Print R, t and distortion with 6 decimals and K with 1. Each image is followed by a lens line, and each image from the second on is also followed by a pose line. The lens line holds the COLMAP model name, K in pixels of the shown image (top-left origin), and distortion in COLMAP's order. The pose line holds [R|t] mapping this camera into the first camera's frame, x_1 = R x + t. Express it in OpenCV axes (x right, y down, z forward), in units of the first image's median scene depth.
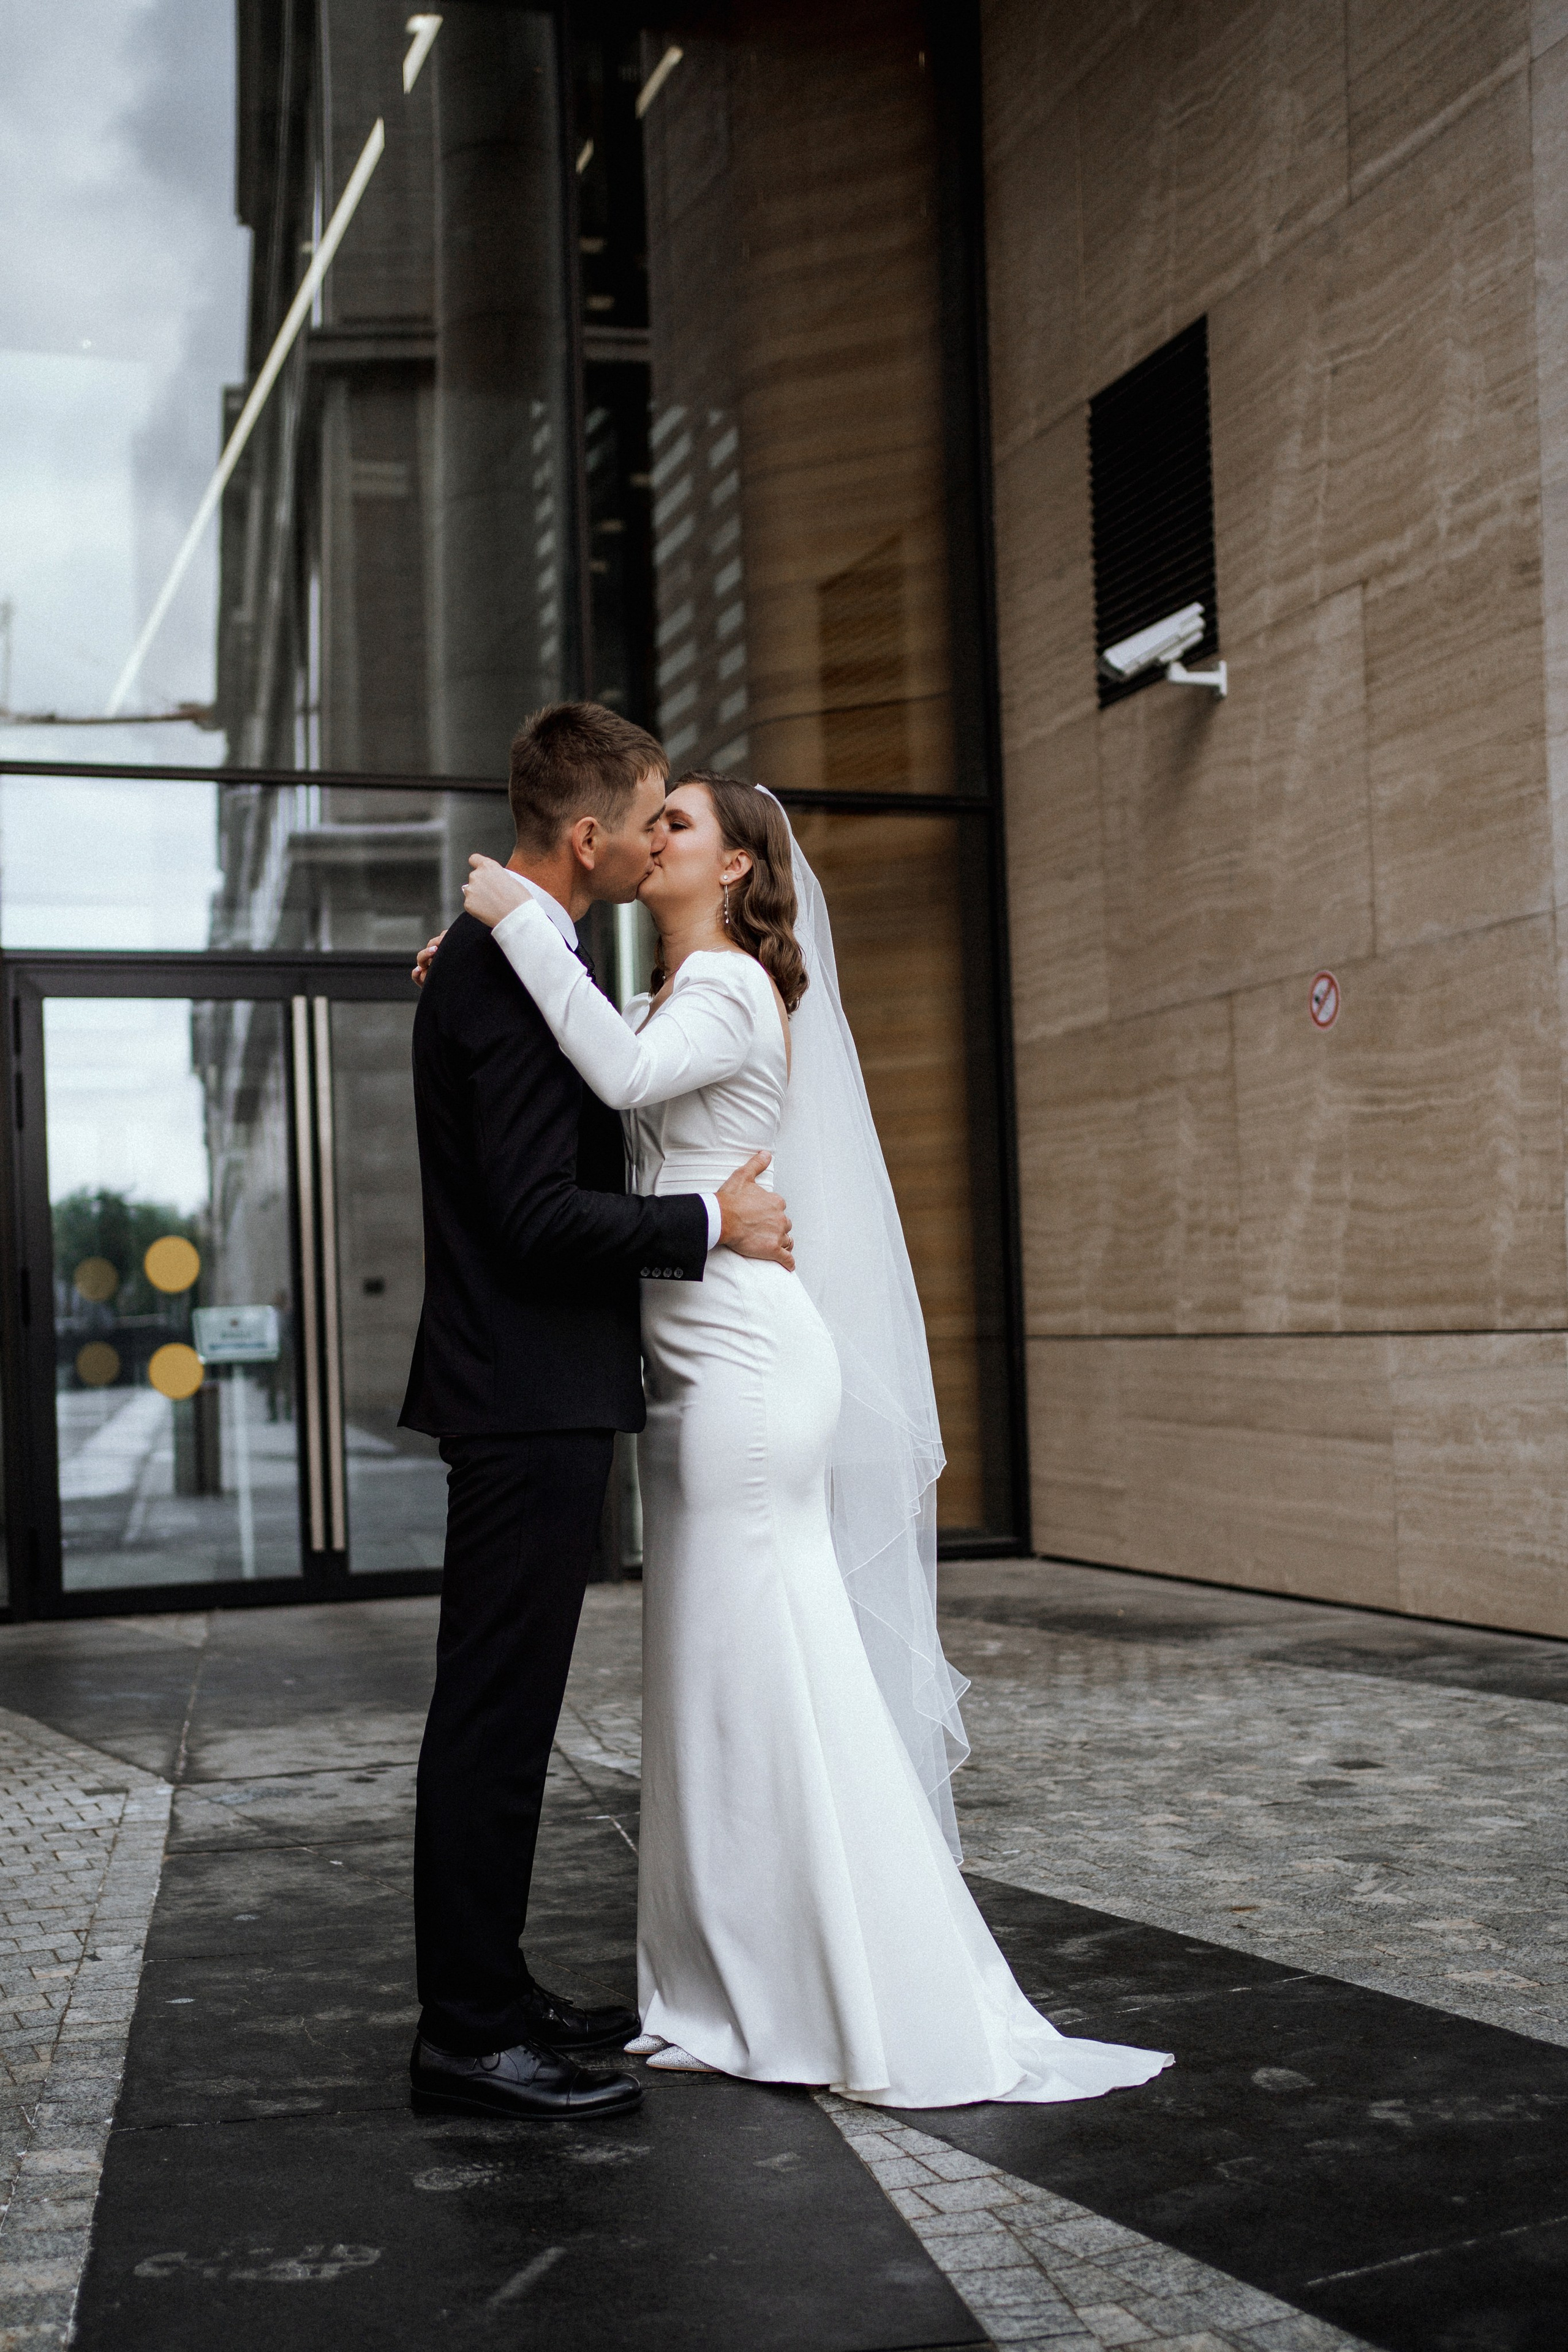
lens RADIAL K [[2579.7, 0, 687.9], [0, 2579.7, 1174.4], [0, 0, 1]] dist [-0.070588, 0.090569]
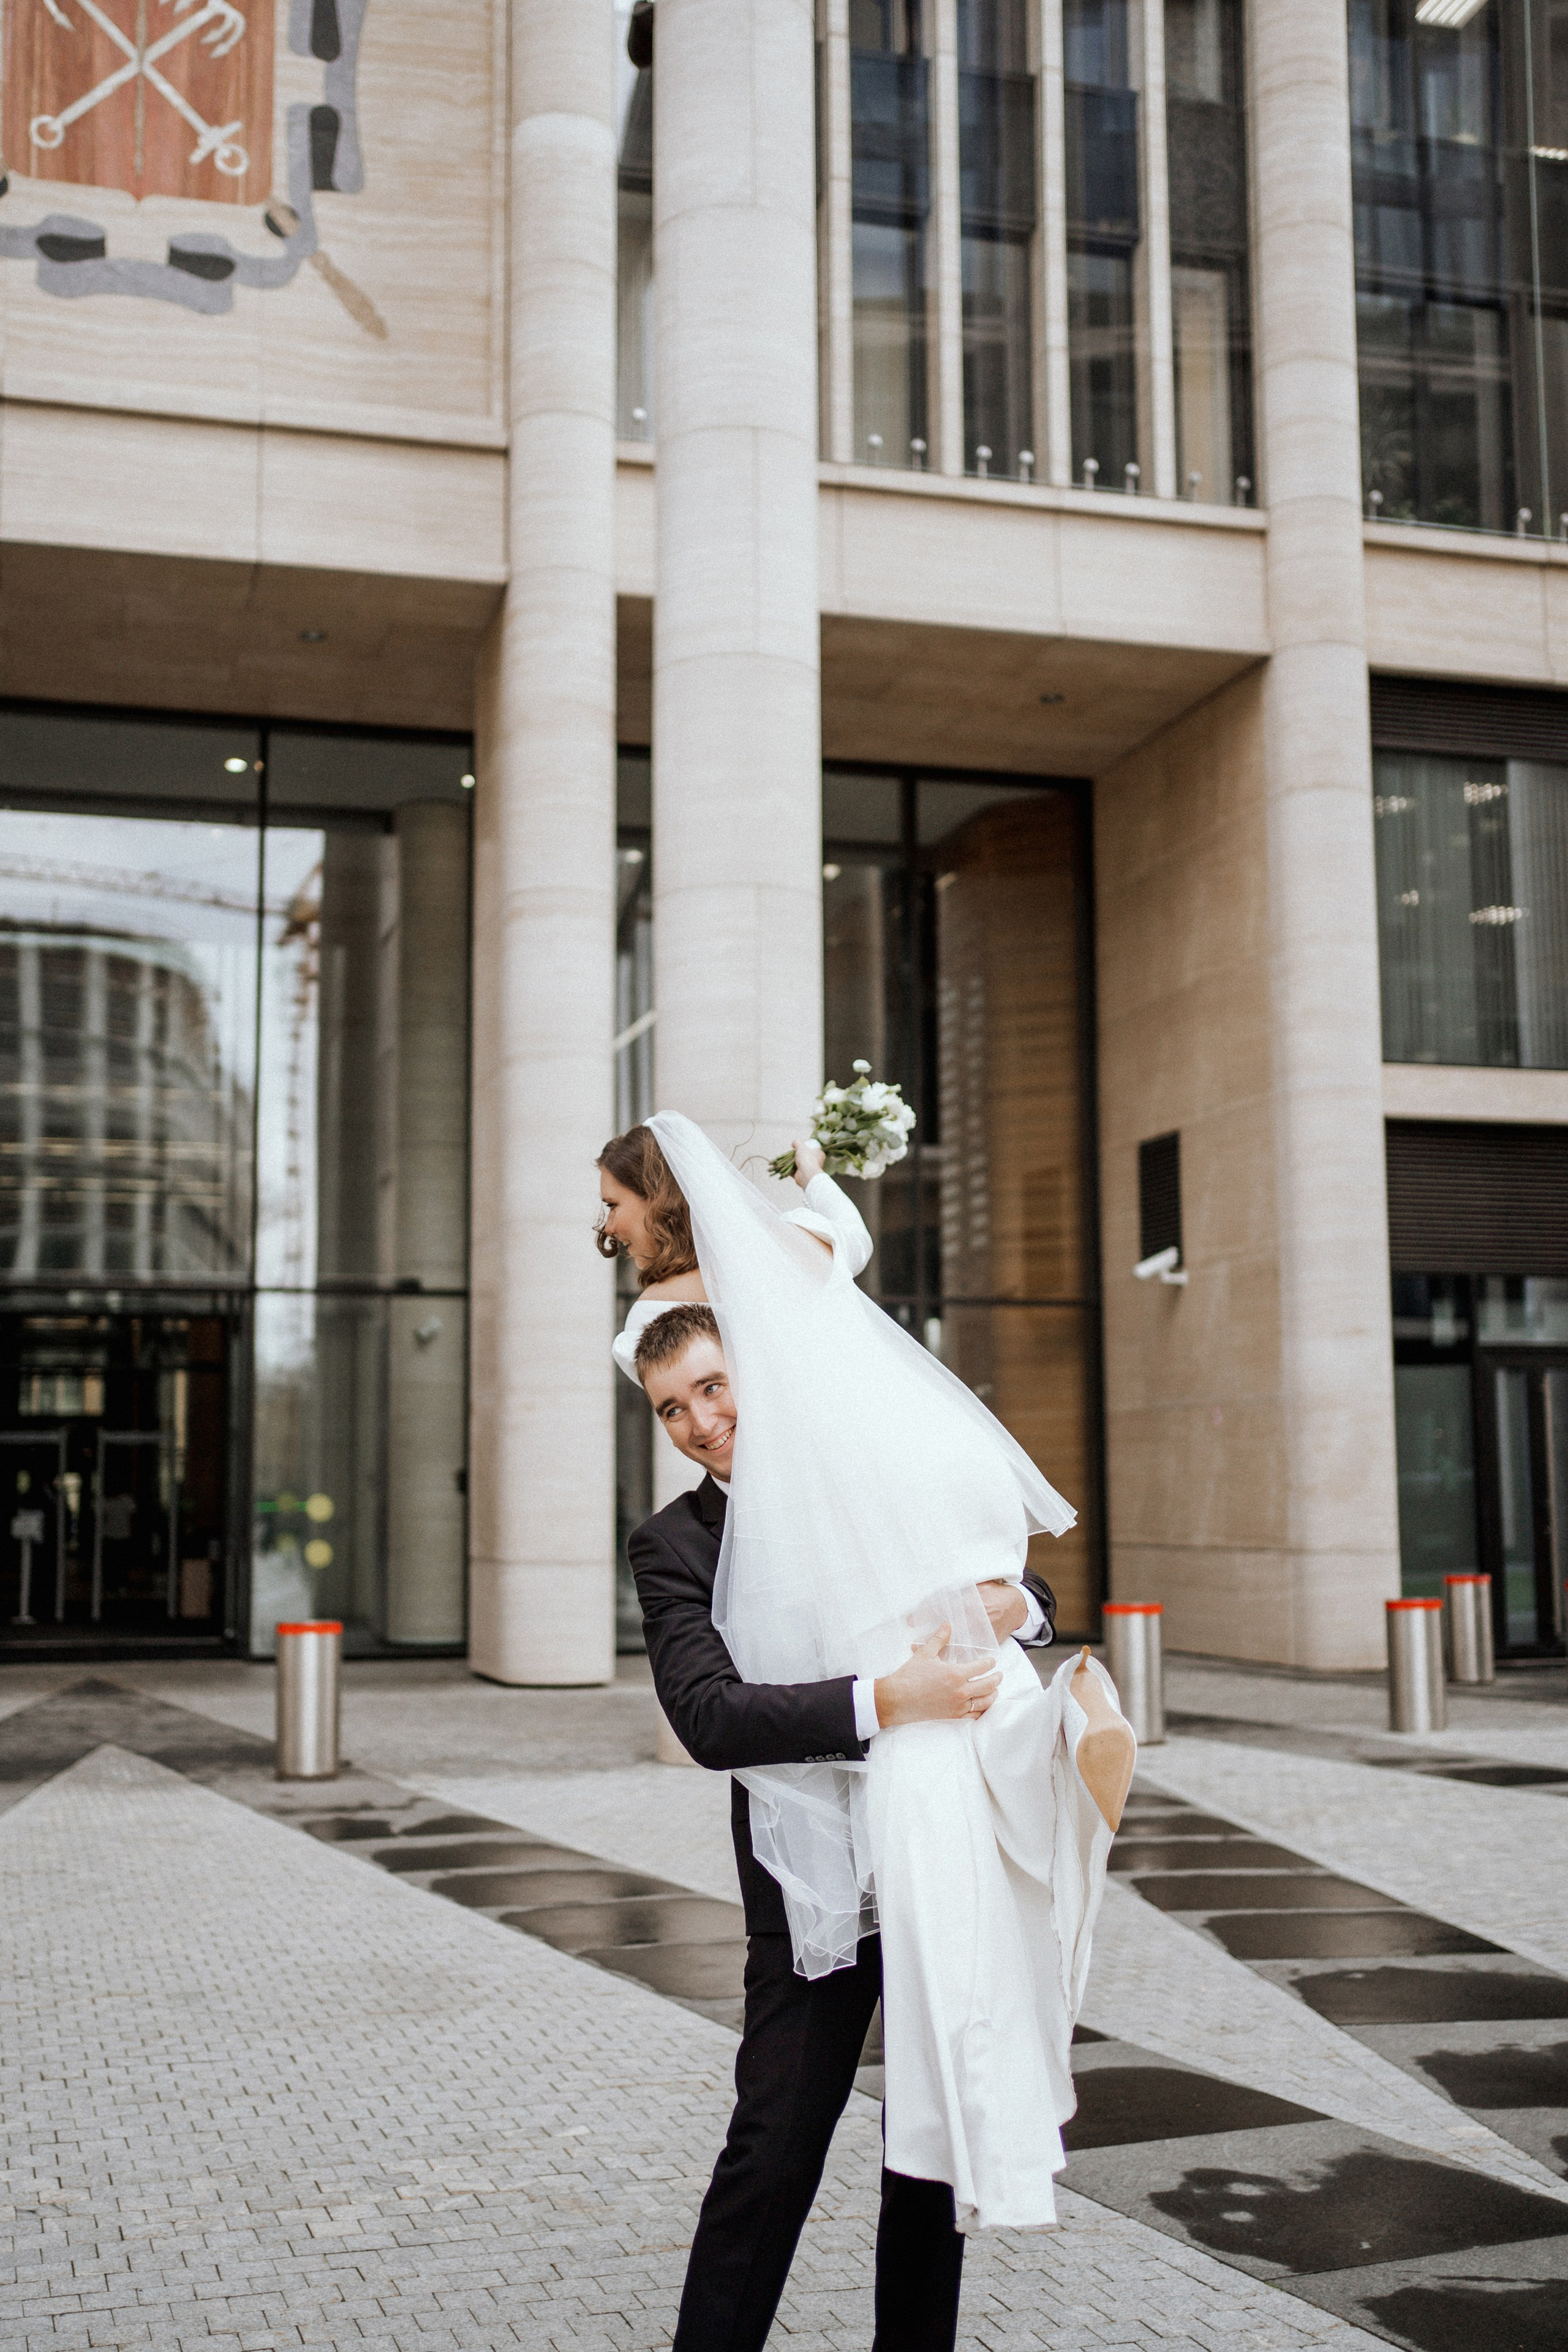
lens RADIAL K [[2579.7, 0, 687.9], [0, 2579.7, 1174.4], [0, 0, 1]] dist [-0.070588, 0.090569]
pose [[0.996331, 0.024113, -0.082120, -0.064463], [-0.029217, 0.997677, -0.061535, -0.125017], [0.080445, 0.063709, 0.994721, -1.468294]]
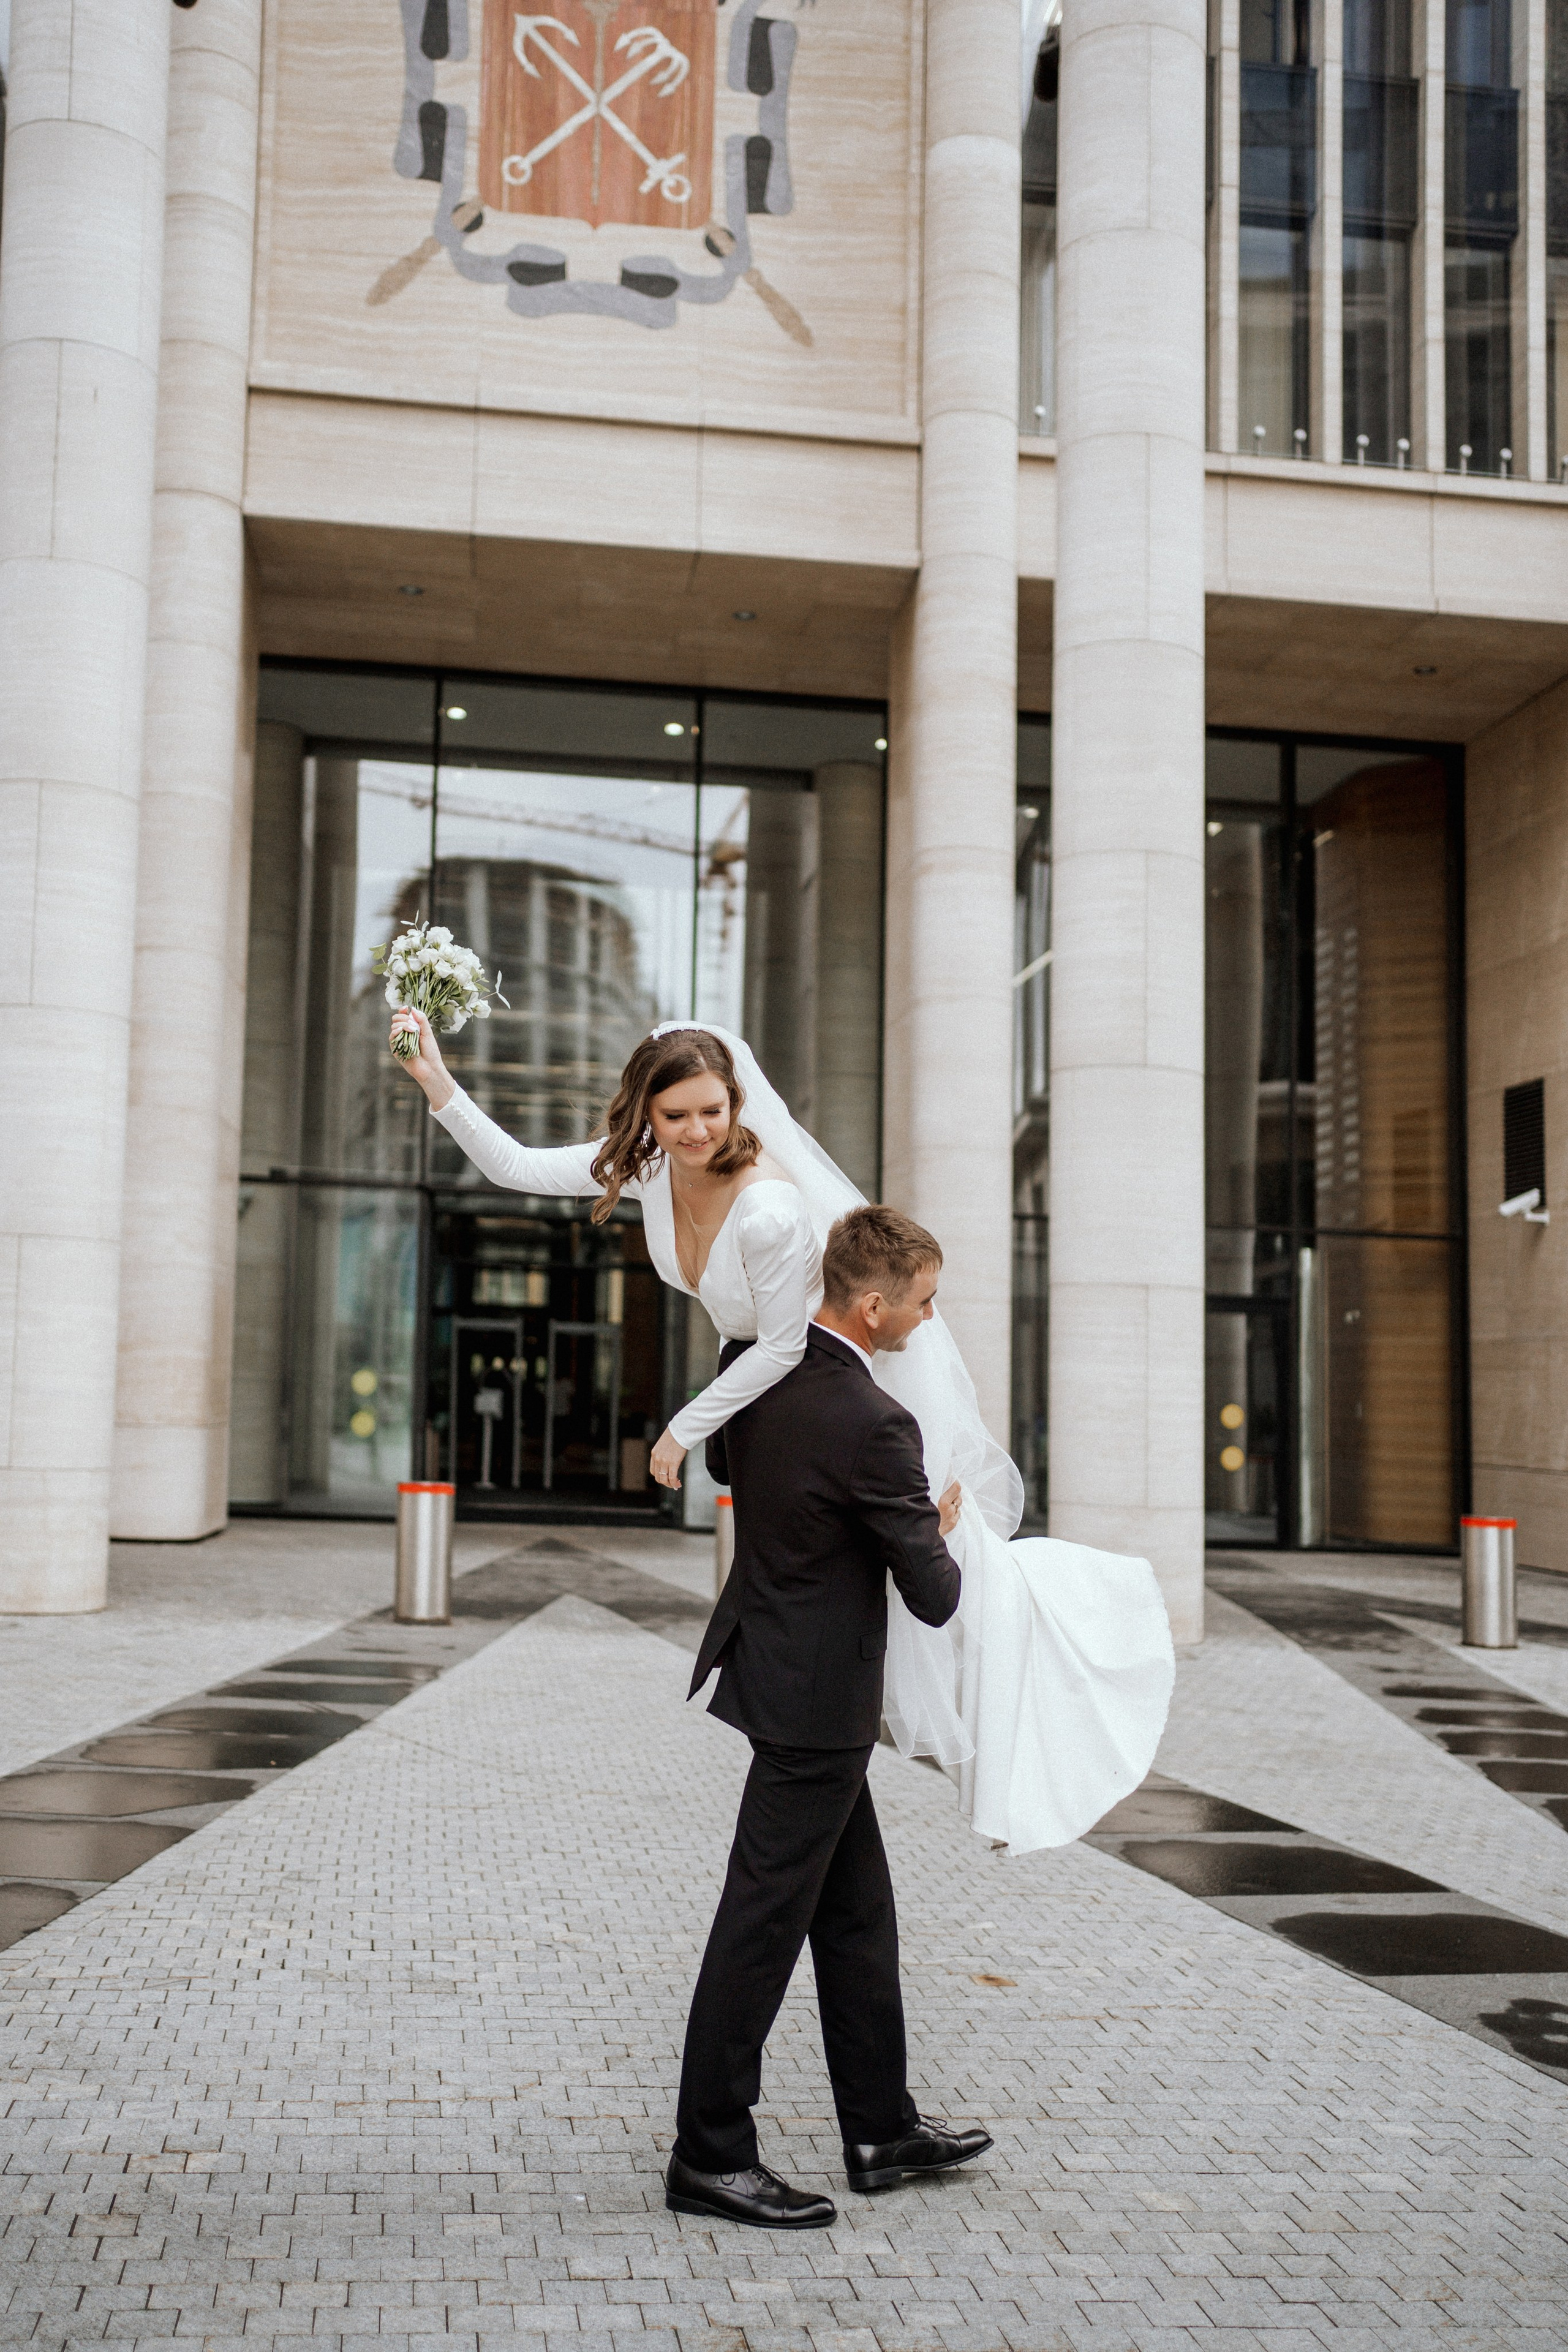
lens RADIAL K [[2475.8, 0, 655.0], [0, 2475.8, 895.3], [0, 0, 1]] dist [-0.009831, 0.004078]
pose [[0.968119, 0.029648, -0.248729, -0.056295], [-0.063875, 0.989364, -0.130688, -0.128730], [0.242209, 0.142409, 0.959716, -1.683512]]
